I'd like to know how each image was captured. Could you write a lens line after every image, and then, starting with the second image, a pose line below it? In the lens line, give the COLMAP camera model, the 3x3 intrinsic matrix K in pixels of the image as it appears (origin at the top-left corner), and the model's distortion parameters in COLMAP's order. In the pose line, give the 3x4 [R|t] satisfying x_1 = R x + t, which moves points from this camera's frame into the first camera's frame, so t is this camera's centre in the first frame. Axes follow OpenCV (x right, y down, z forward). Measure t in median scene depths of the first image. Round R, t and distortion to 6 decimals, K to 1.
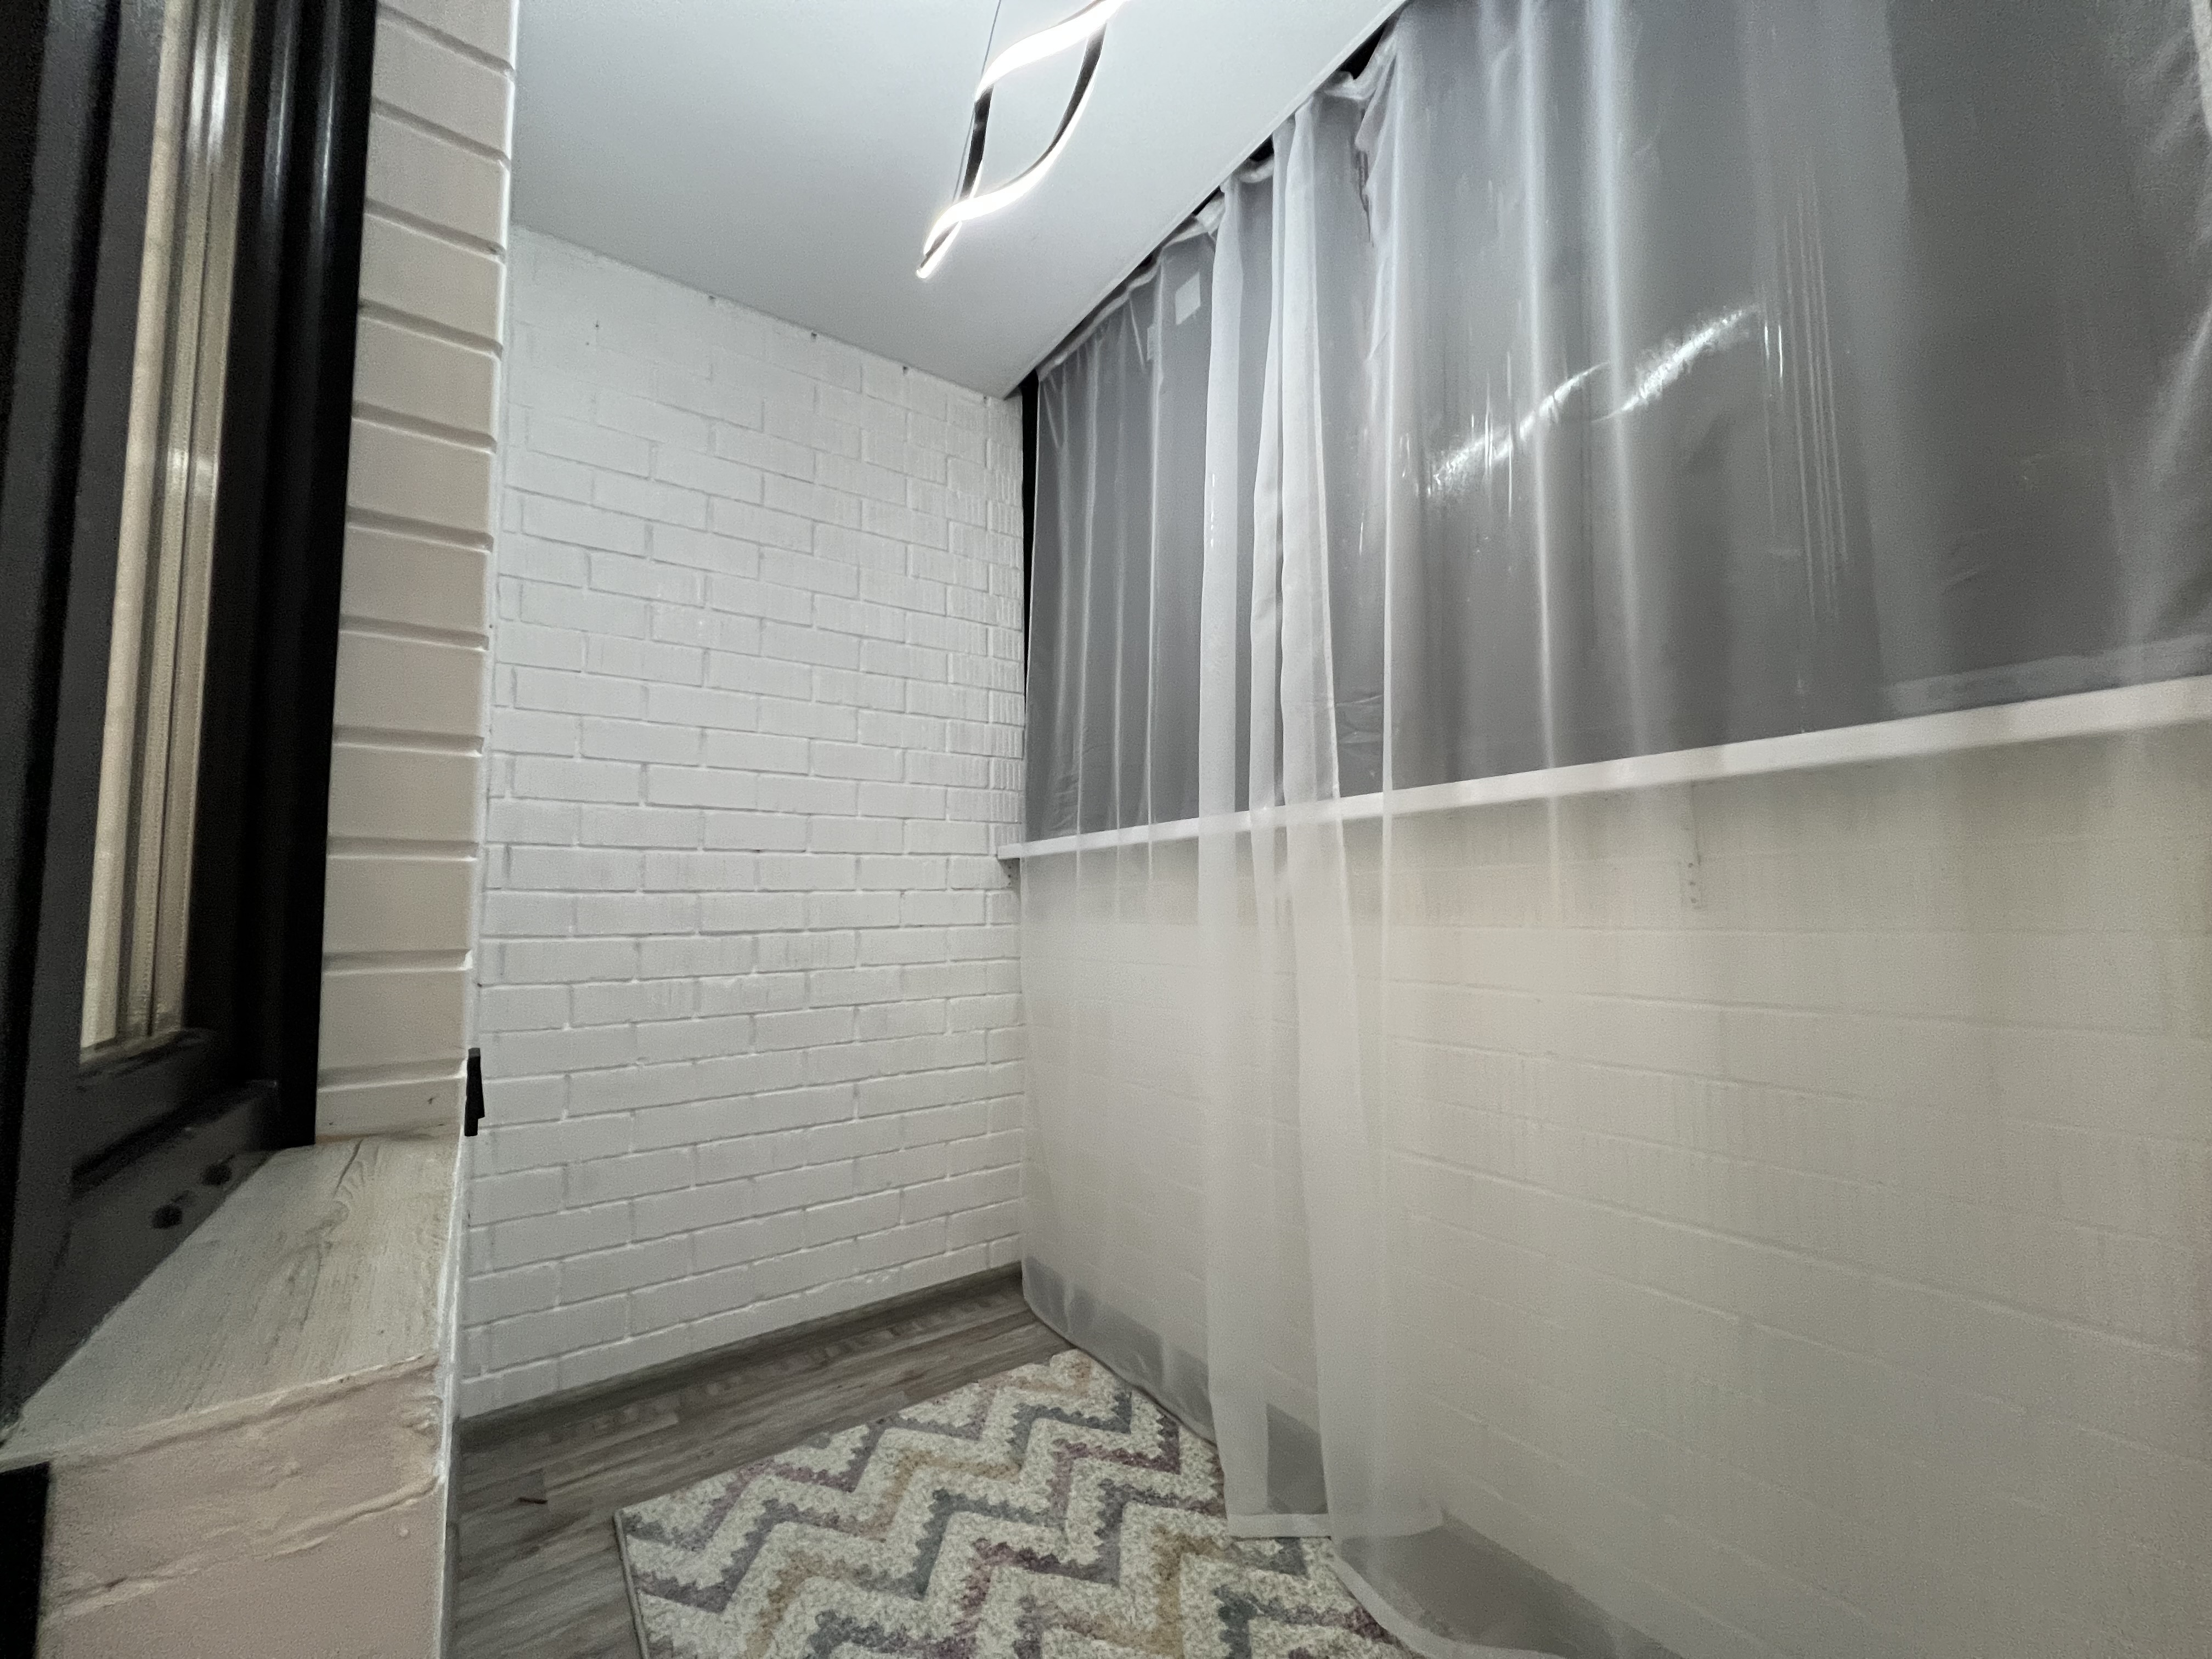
lens RADIAL K [[881.5, 0, 1108.9], [0, 881.5, 830.9], [0, 0, 1]] dist [-0.001216, 0.000139]
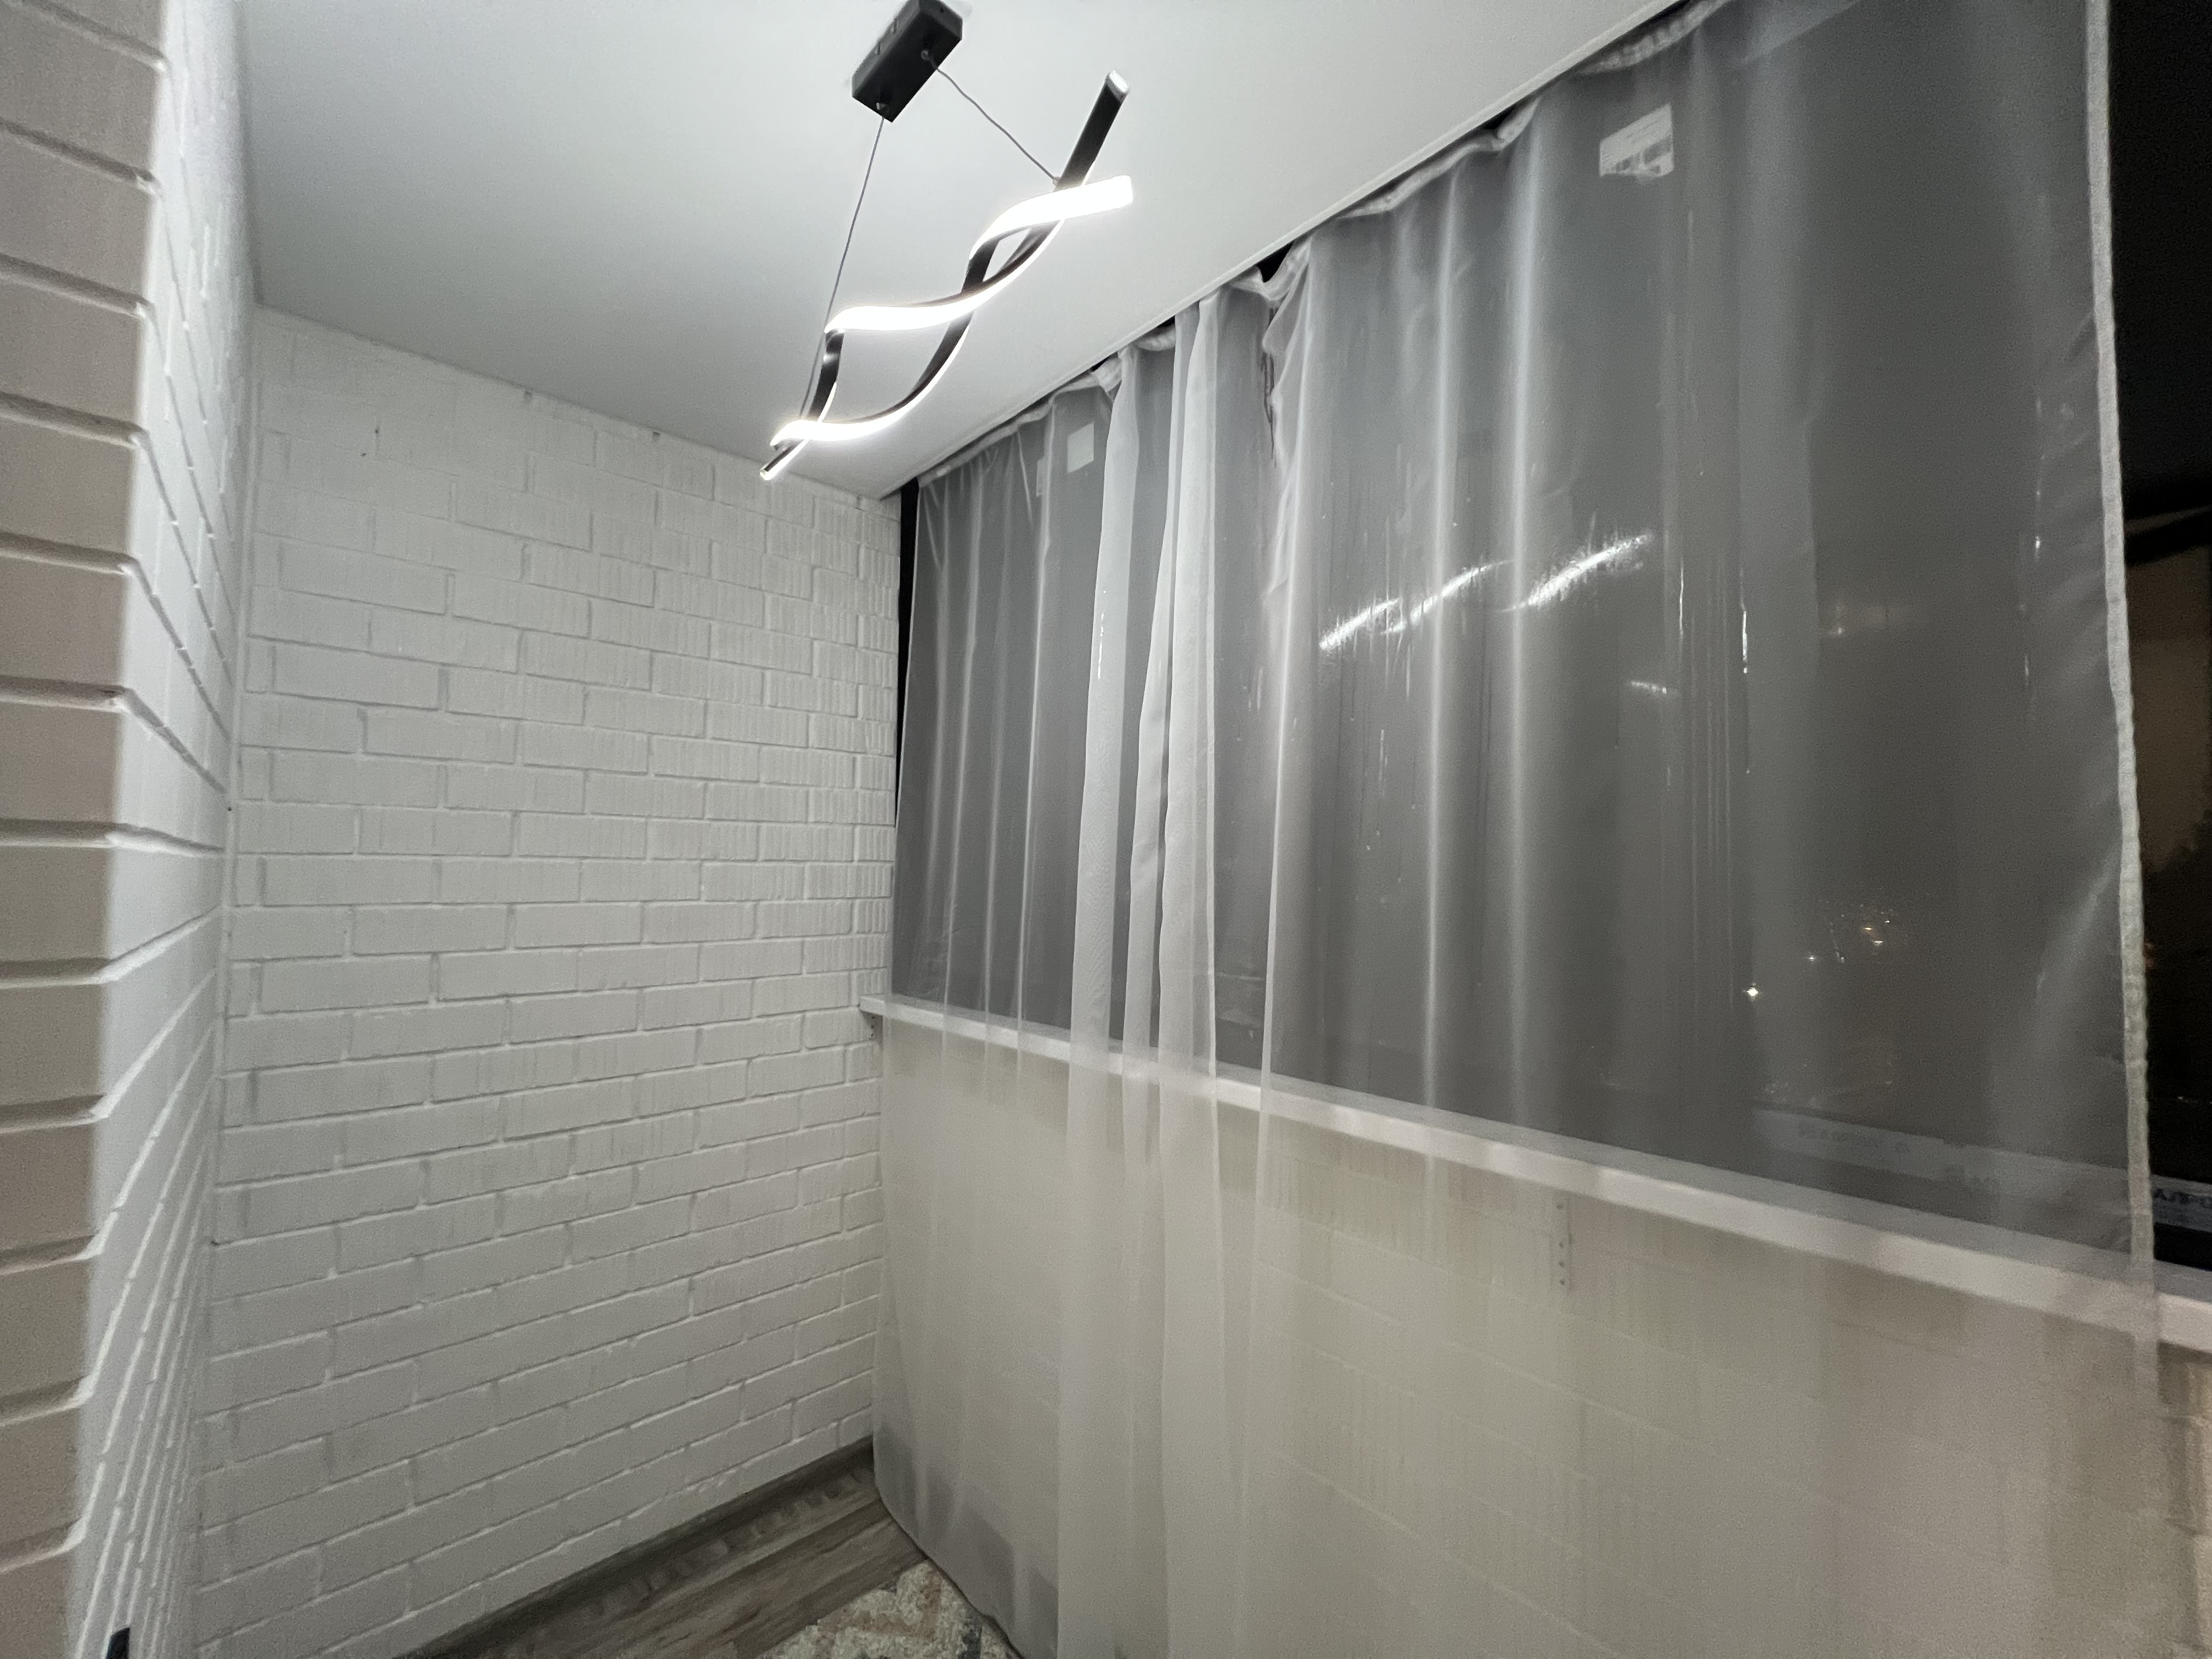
lens RADIAL K [[881.5, 0, 1108.9], [0, 881.5, 830.9], [0, 0, 1]] dist [-0.001216, 0.000139]
pose [[0.992130, 0.029752, 0.121628, 0.019386], [-0.034844, 0.998594, 0.039955, -0.250471], [-0.120268, -0.043878, 0.991771, 0.067893]]
